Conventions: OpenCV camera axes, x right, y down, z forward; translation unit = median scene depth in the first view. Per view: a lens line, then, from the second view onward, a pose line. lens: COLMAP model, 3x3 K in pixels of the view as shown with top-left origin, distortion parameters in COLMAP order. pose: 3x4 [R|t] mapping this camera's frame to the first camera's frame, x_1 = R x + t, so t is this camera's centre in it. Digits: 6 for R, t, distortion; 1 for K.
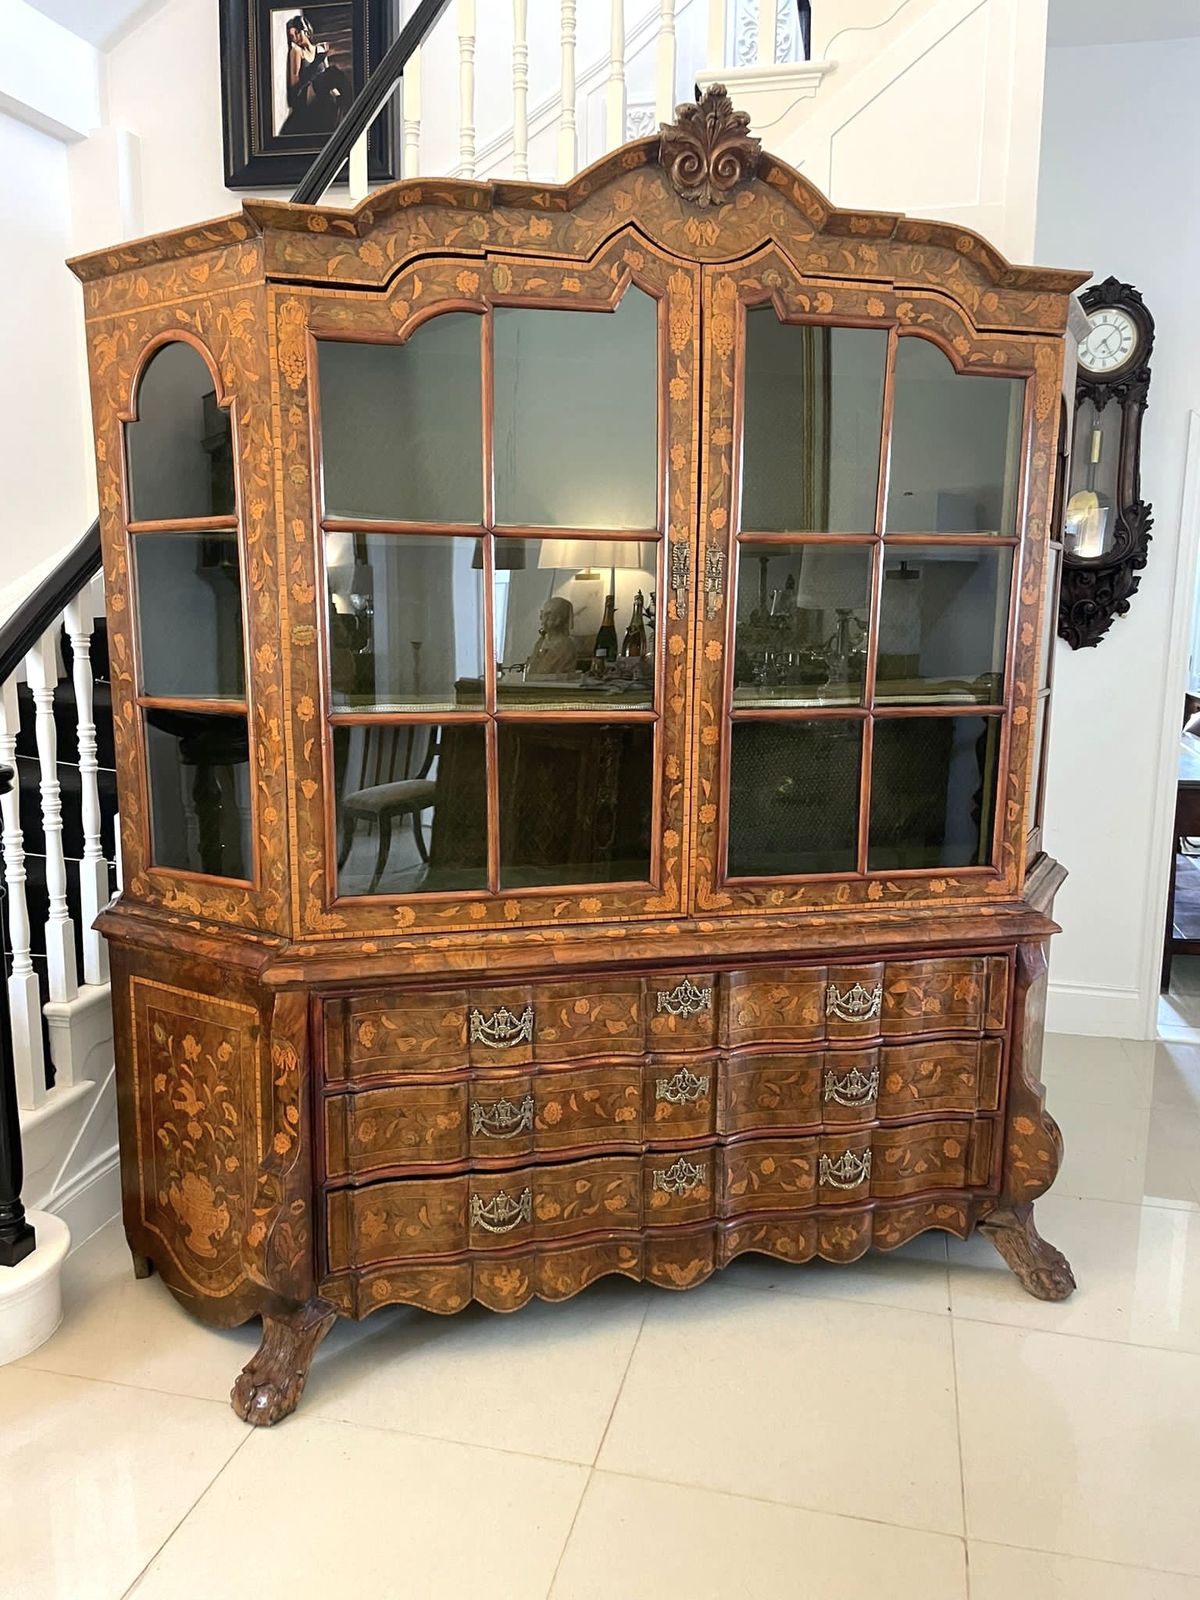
lens RADIAL K [[1211.6, 0, 597.0], [0, 1211.6, 790.0], [0, 0, 1]] dist [0.091507, -0.122314]
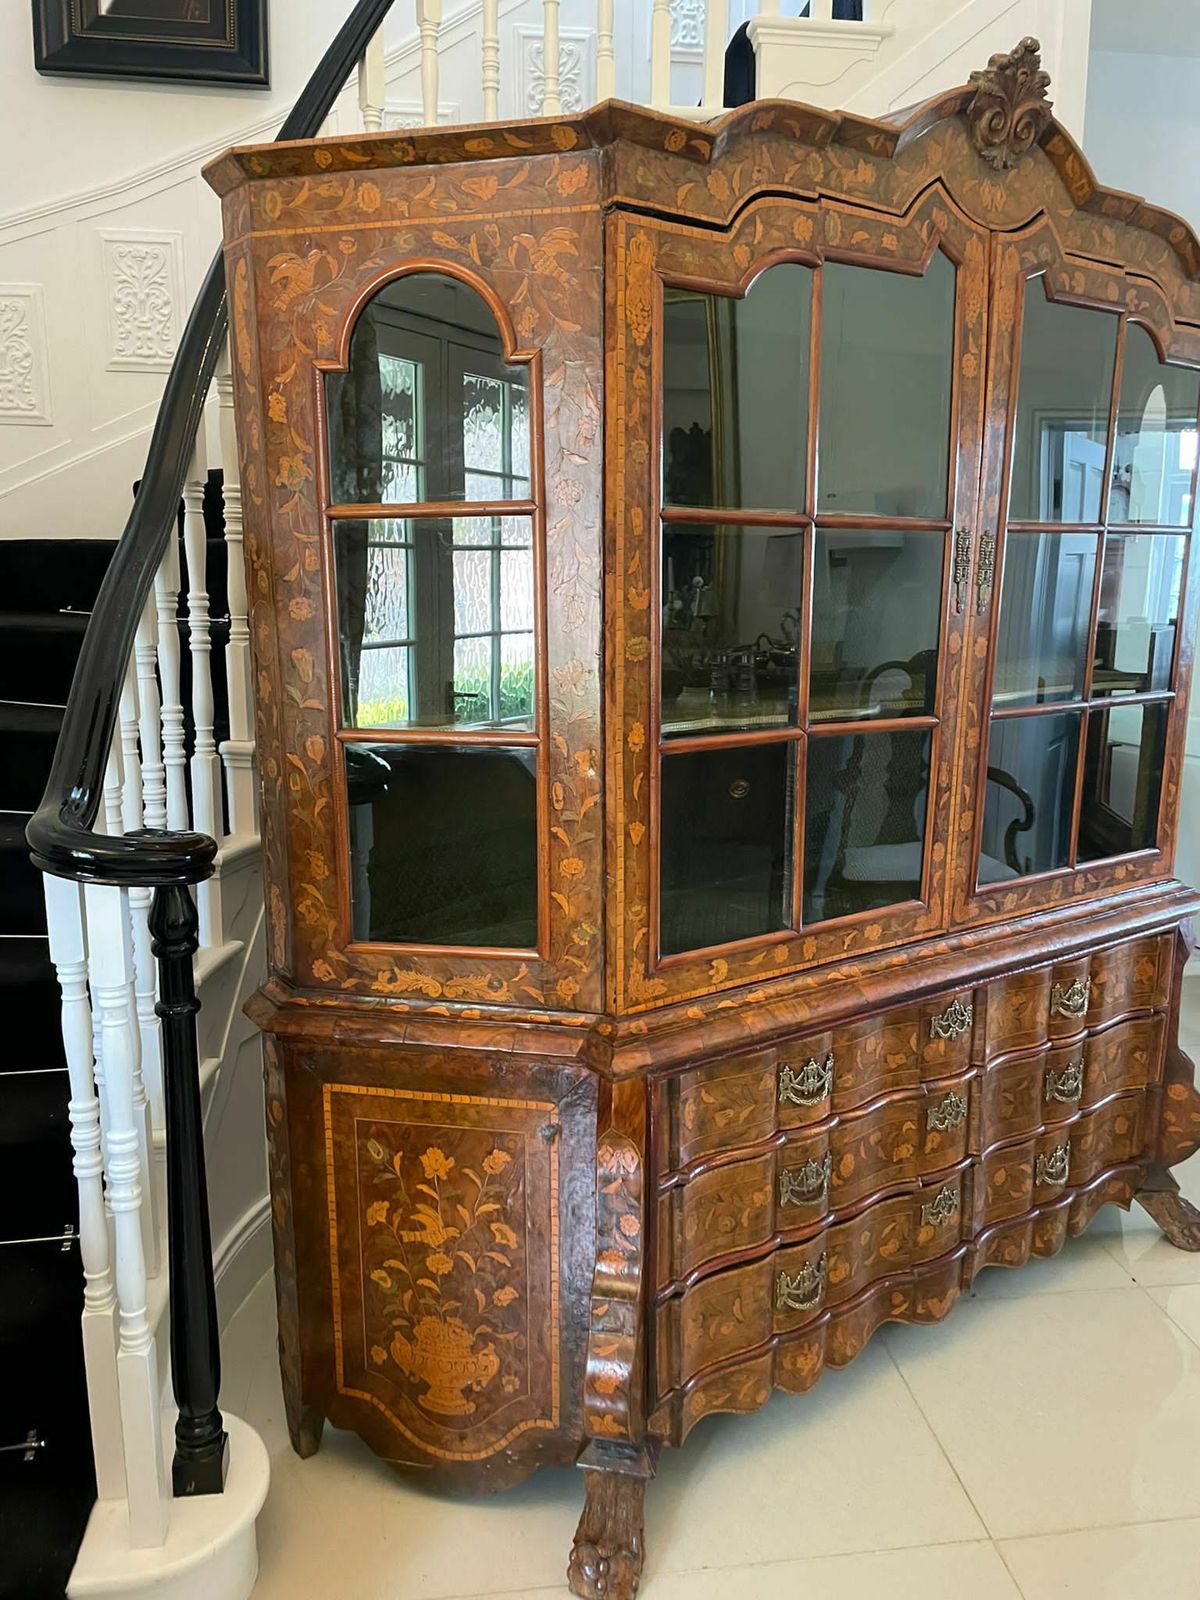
lens RADIAL K [[1211.6, 0, 612.2], [0, 1211.6, 782.9], [0, 0, 1]] dist [0.091507, -0.122314]
pose [[0.931015, -0.069146, 0.358371, -0.505892], [0.061264, 0.997565, 0.033315, -0.058733], [-0.359803, -0.009062, 0.932984, 0.220202]]
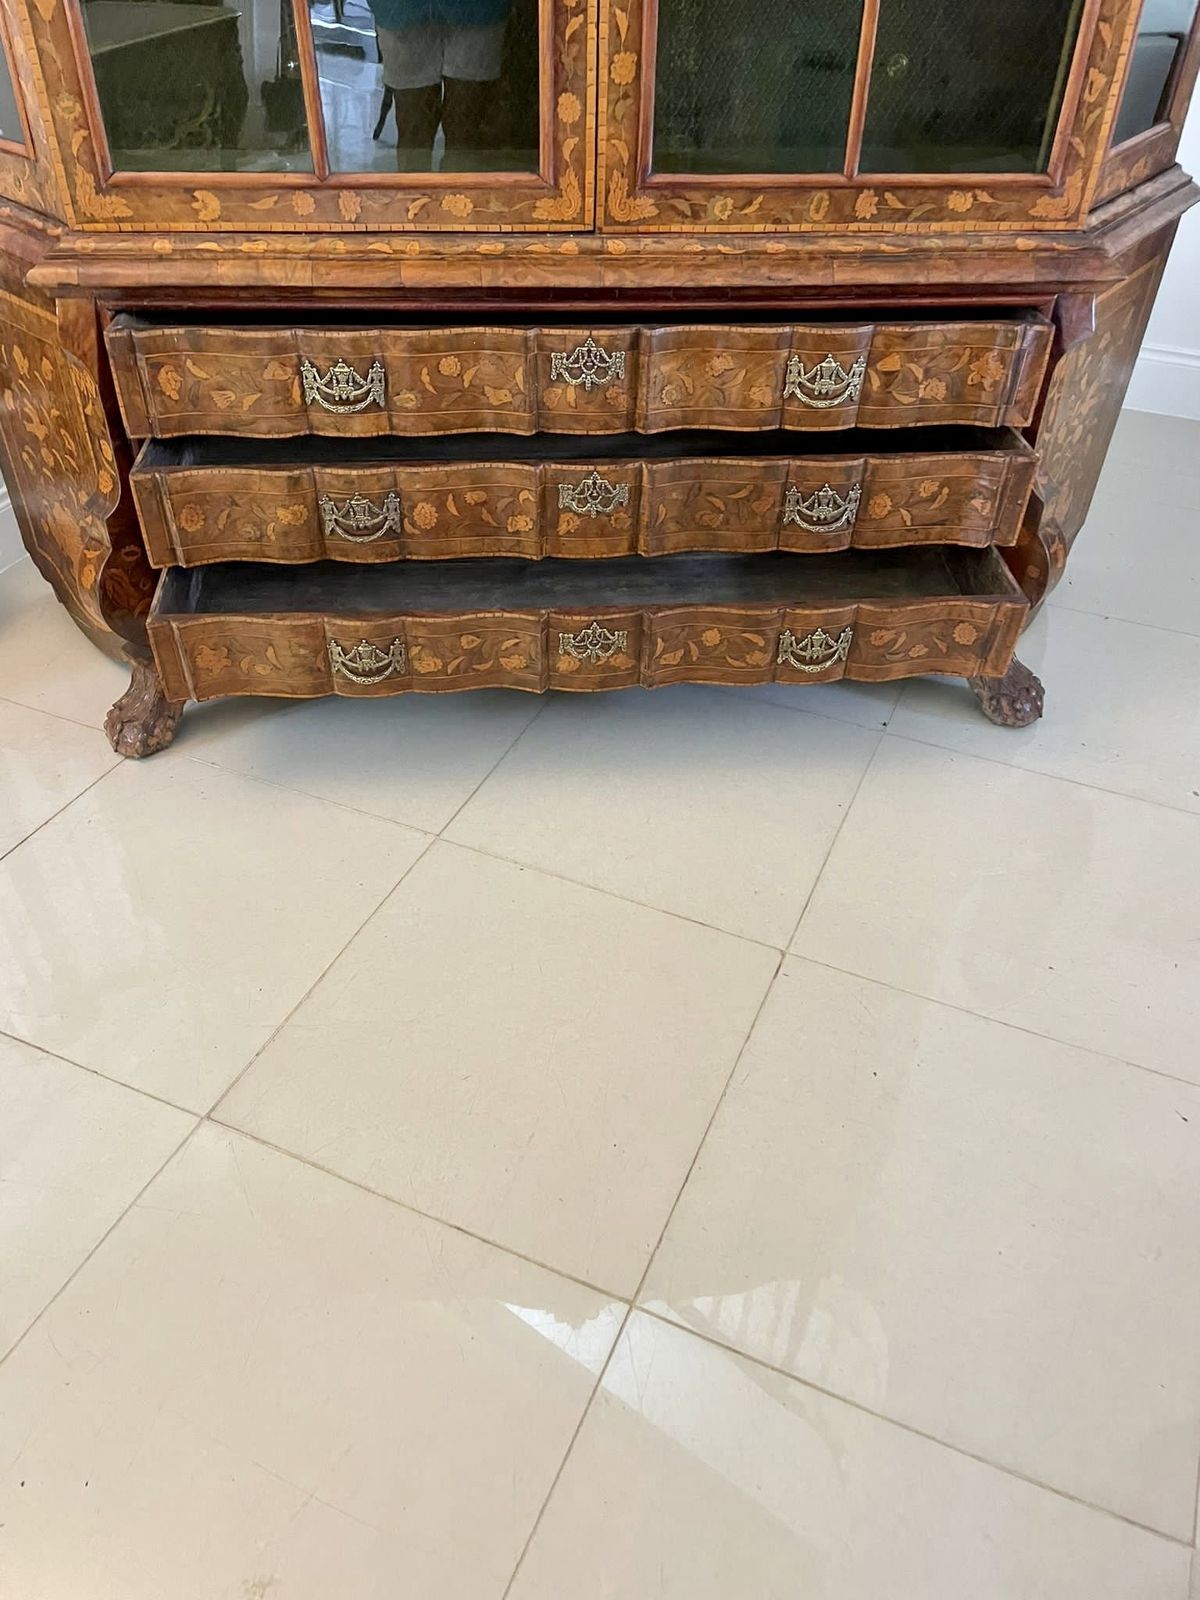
lens RADIAL K [[1212.4, 0, 588.0], [0, 1212.4, 791.6], [0, 0, 1]] dist [0.082794, -0.105814]
pose [[0.983272, 0.119580, -0.137396, 0.220766], [-0.034347, 0.862513, 0.504868, 0.021665], [0.178878, -0.491703, 0.852192, 0.190605]]
